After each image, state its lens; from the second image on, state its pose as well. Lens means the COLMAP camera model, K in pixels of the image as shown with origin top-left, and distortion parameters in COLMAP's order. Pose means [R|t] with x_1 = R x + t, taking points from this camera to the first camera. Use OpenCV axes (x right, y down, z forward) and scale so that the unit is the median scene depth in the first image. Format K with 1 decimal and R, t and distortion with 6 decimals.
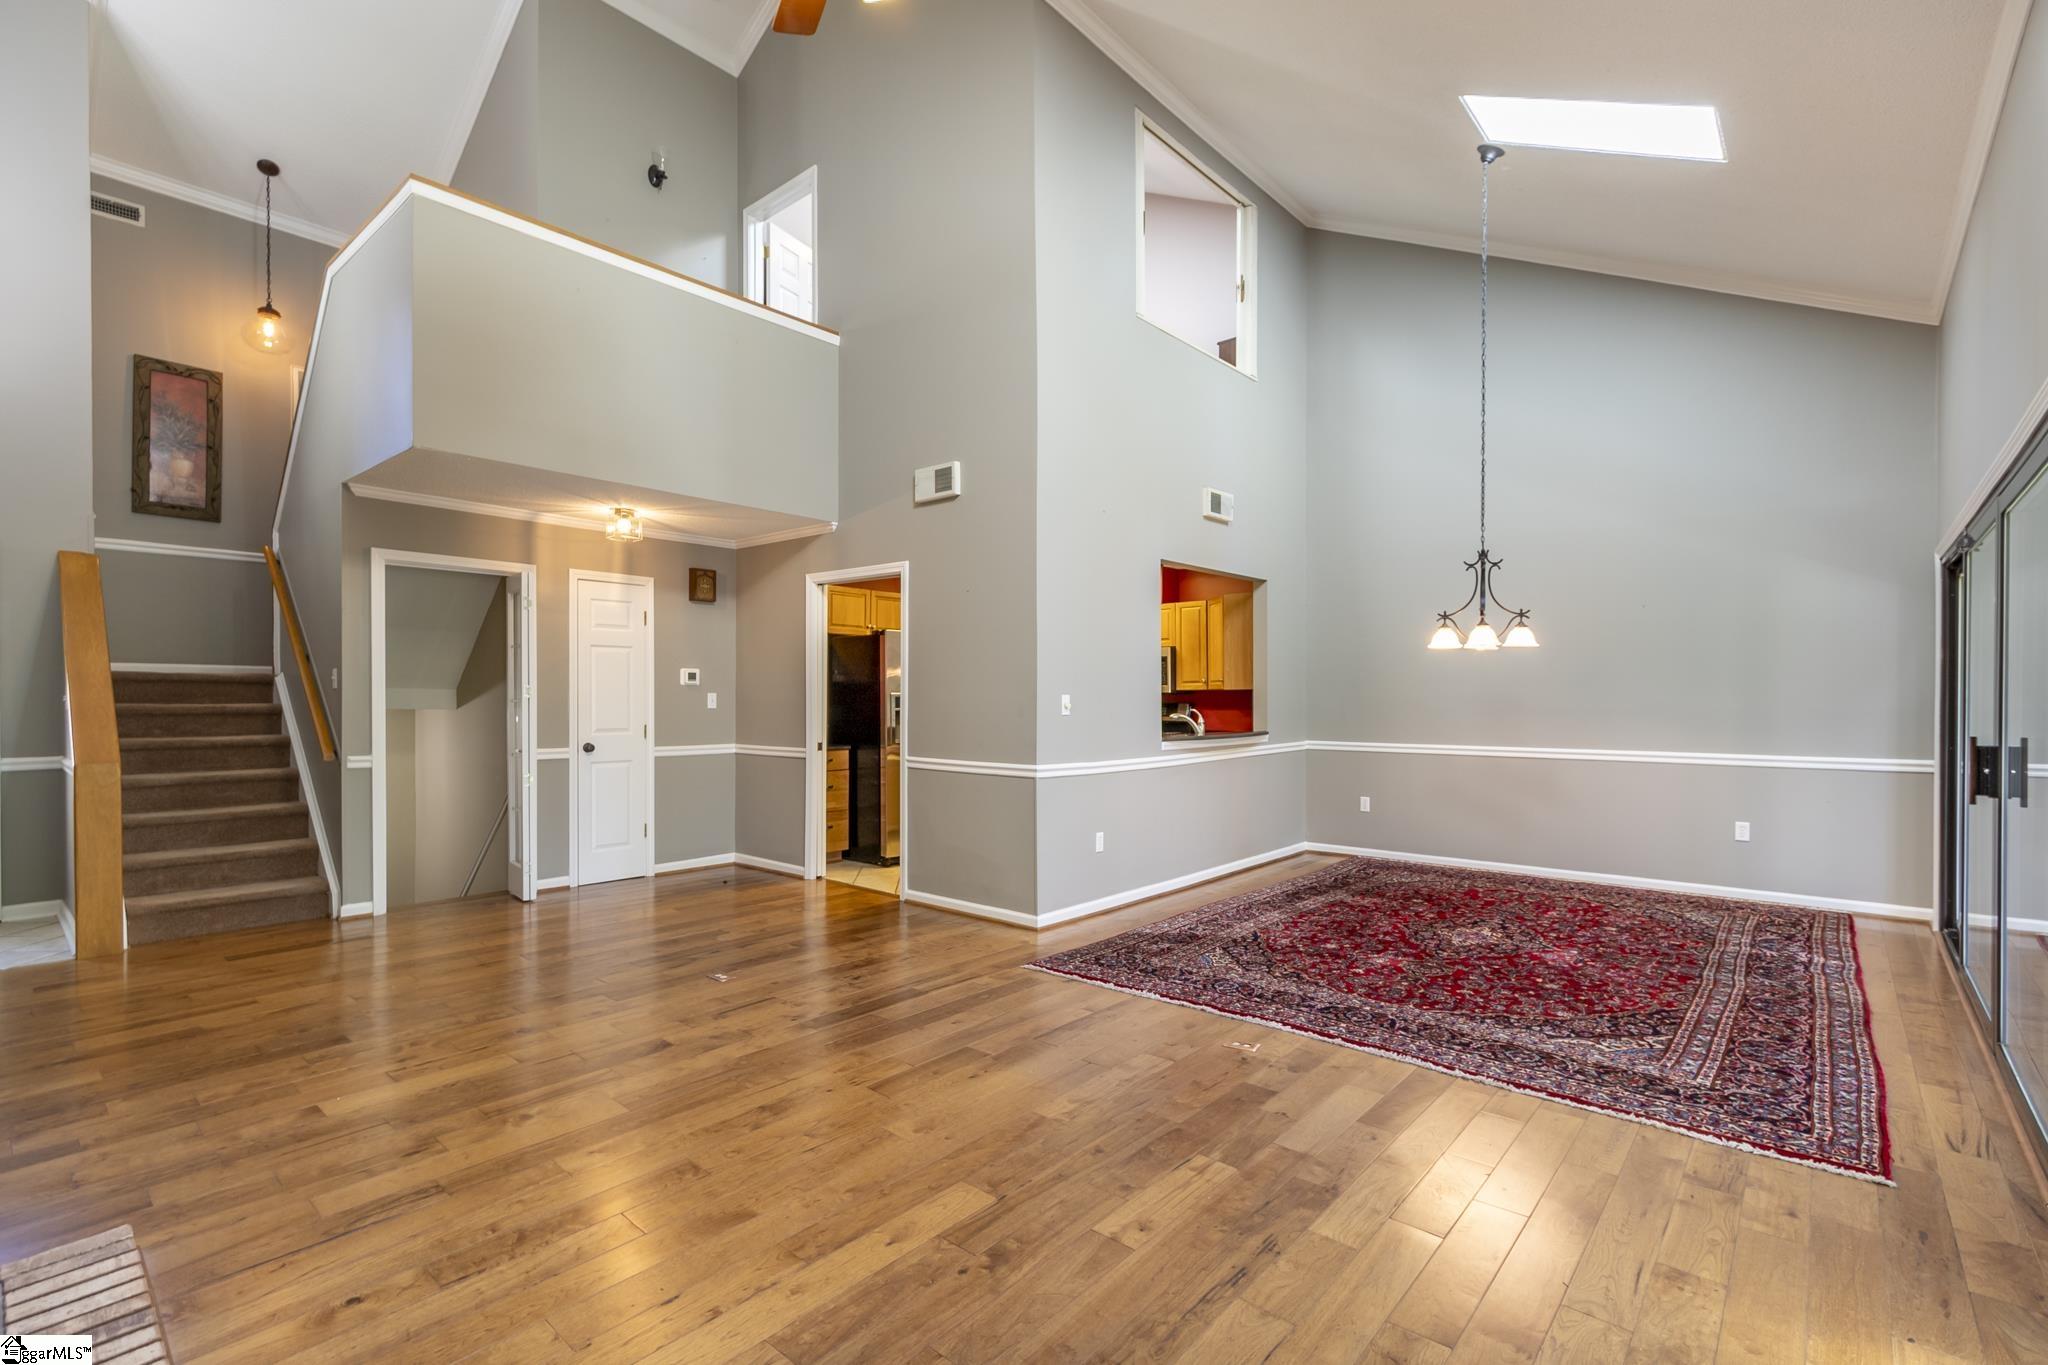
lens RADIAL K [[929.4, 0, 1016.4], [0, 929.4, 697.6], [0, 0, 1]] dist [-0.000488, -0.000523]
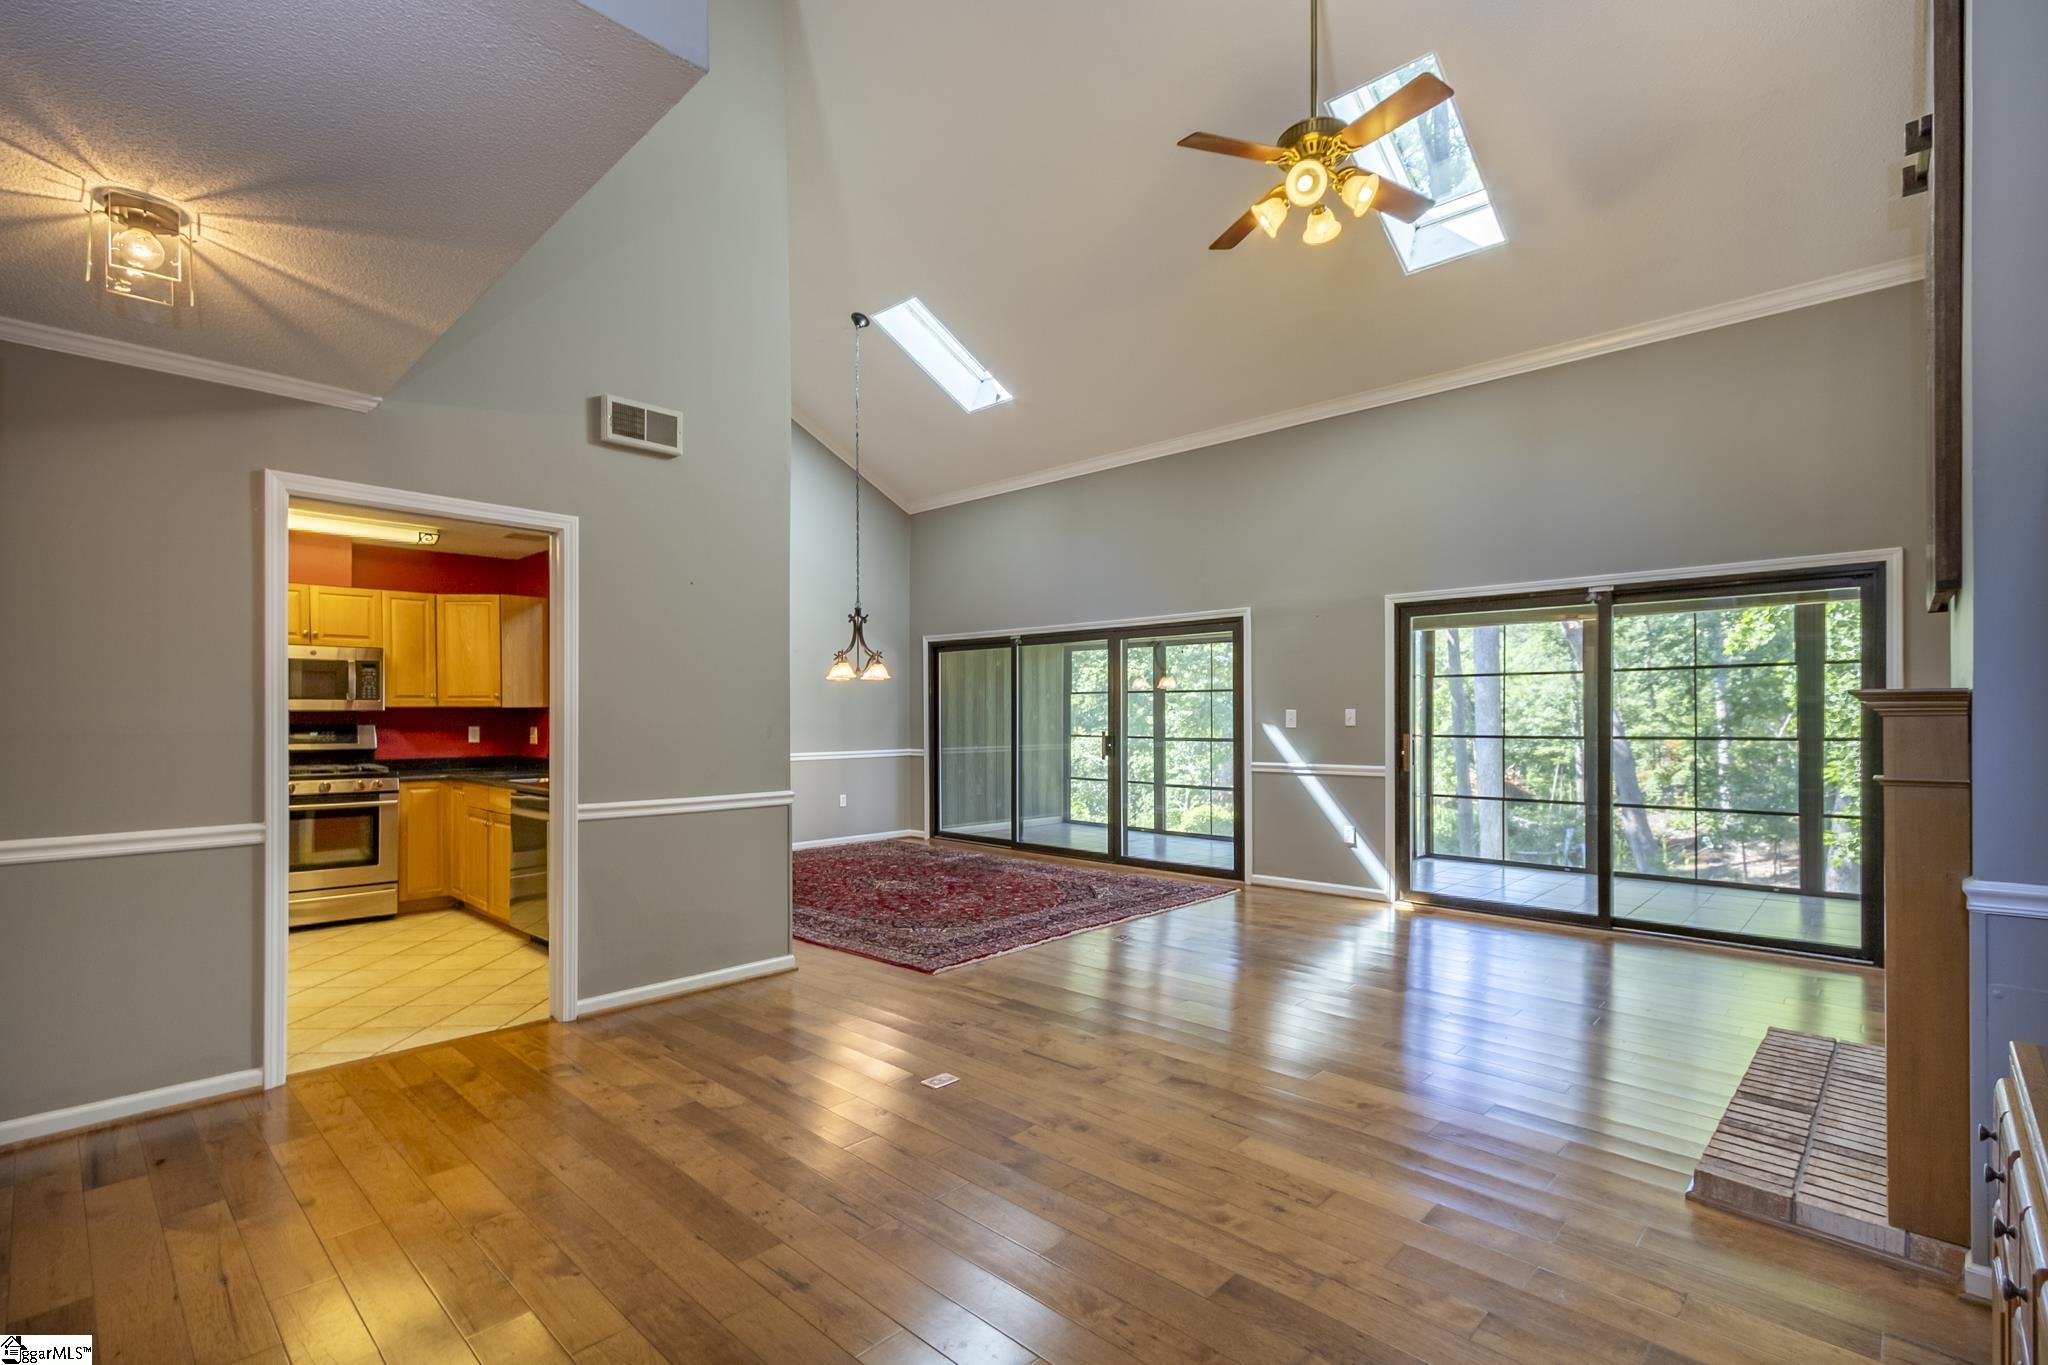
lens RADIAL K [[929.4, 0, 1009.4], [0, 929.4, 716.7], [0, 0, 1]] dist [-0.000488, -0.000523]
pose [[0.048335, -0.004259, 0.998822, -0.958032], [0.001223, 0.999990, 0.004205, -0.004543], [-0.998830, 0.001018, 0.048340, 0.799347]]
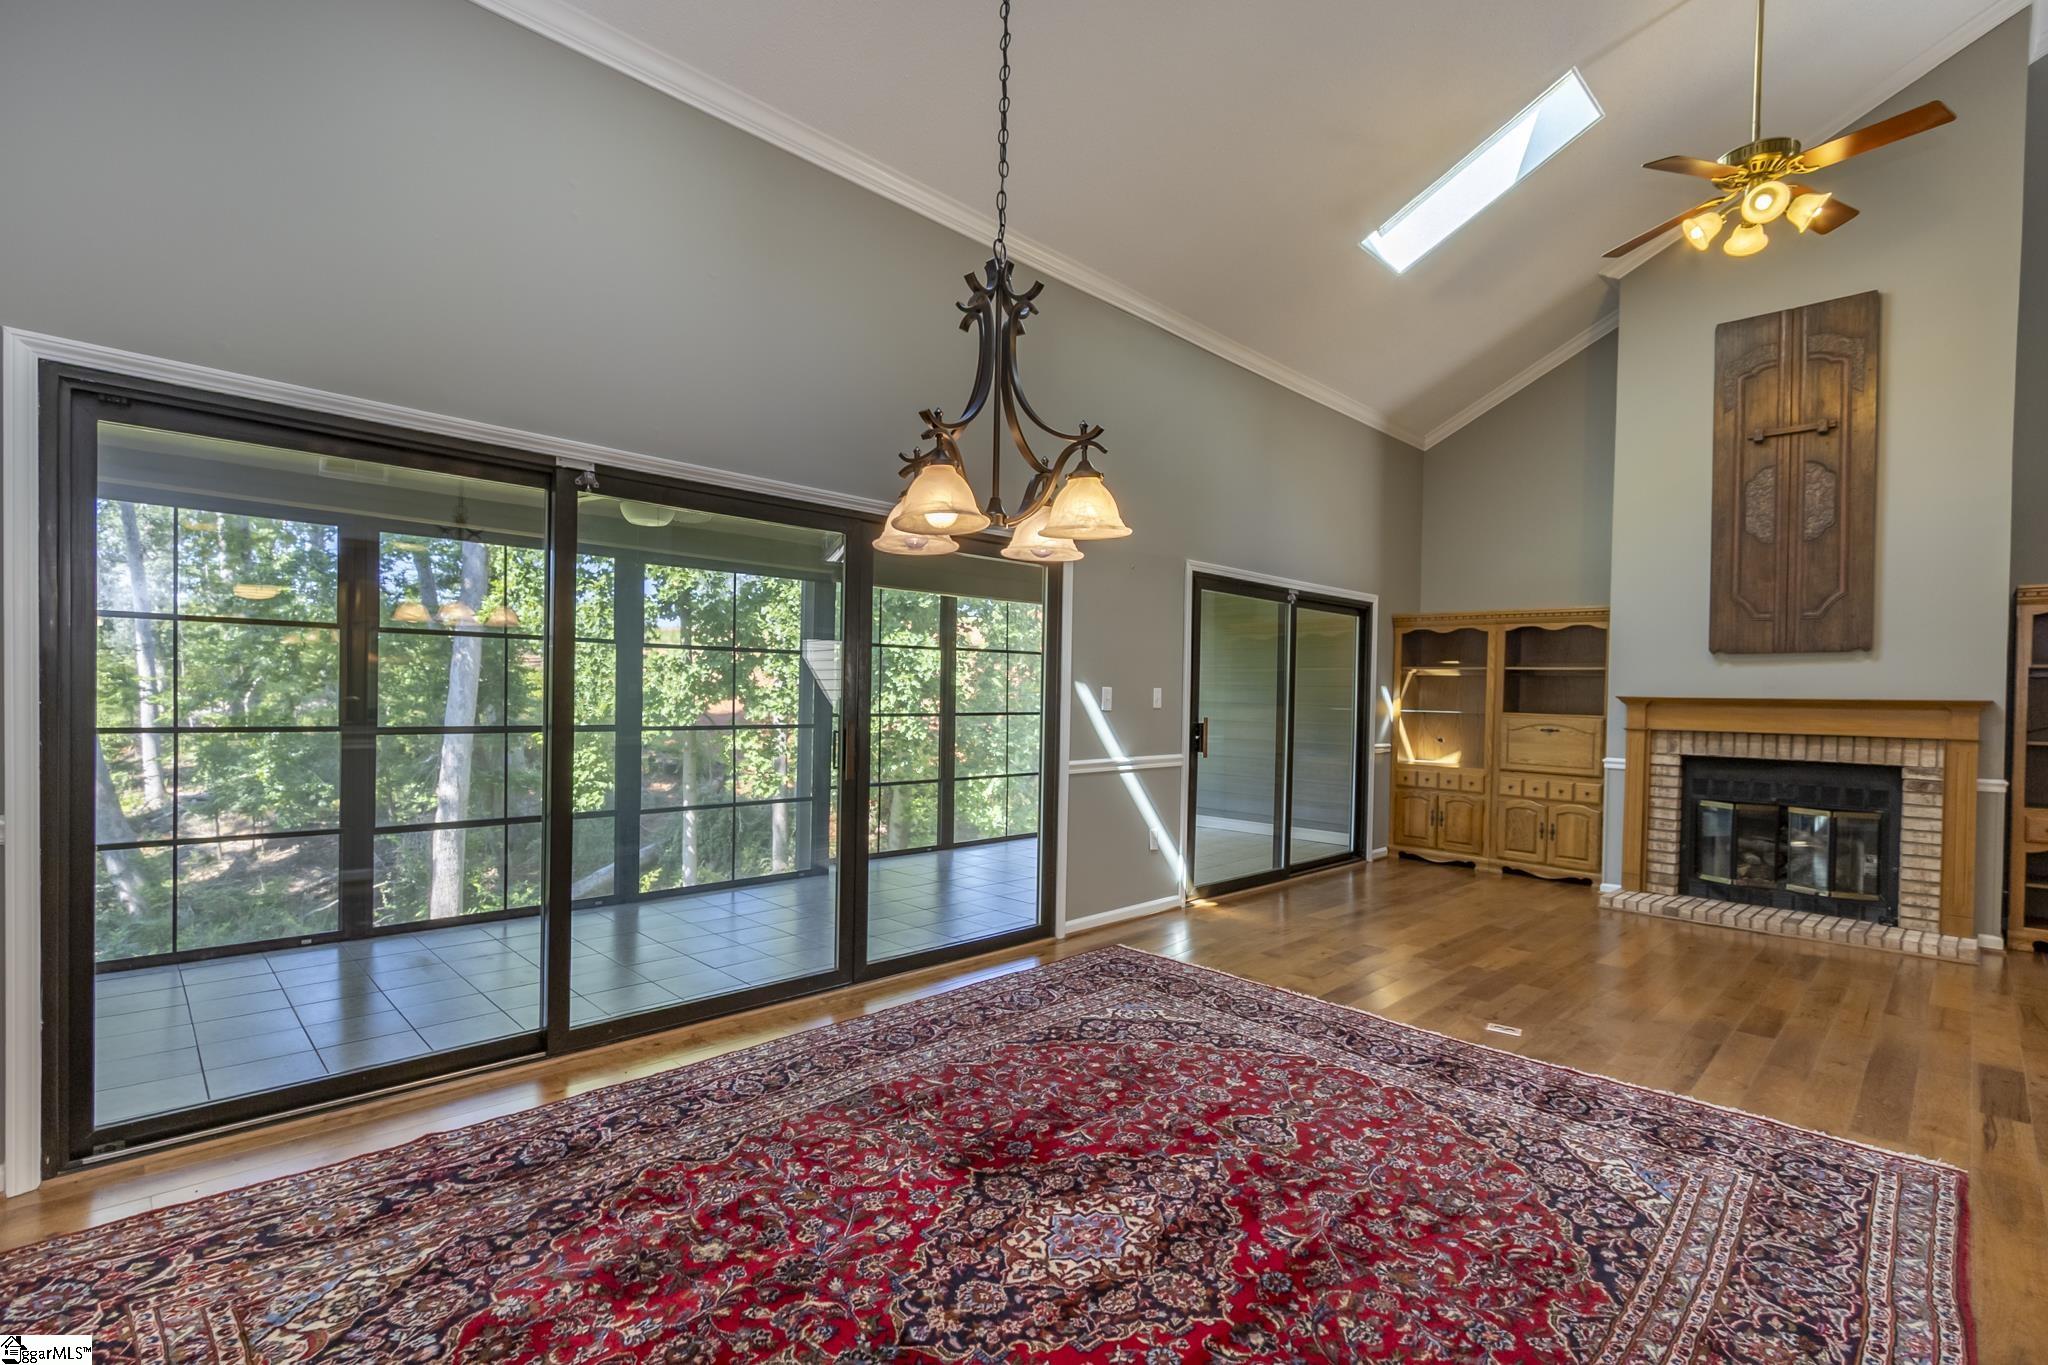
lens RADIAL K [[929.4, 0, 1011.2], [0, 929.4, 702.2], [0, 0, 1]] dist [-0.000488, -0.000523]
pose [[-0.996073, -0.020188, 0.086202, 0.516864], [-0.019437, 0.999766, 0.009535, 0.001439], [-0.086374, 0.007822, -0.996232, 1.511212]]
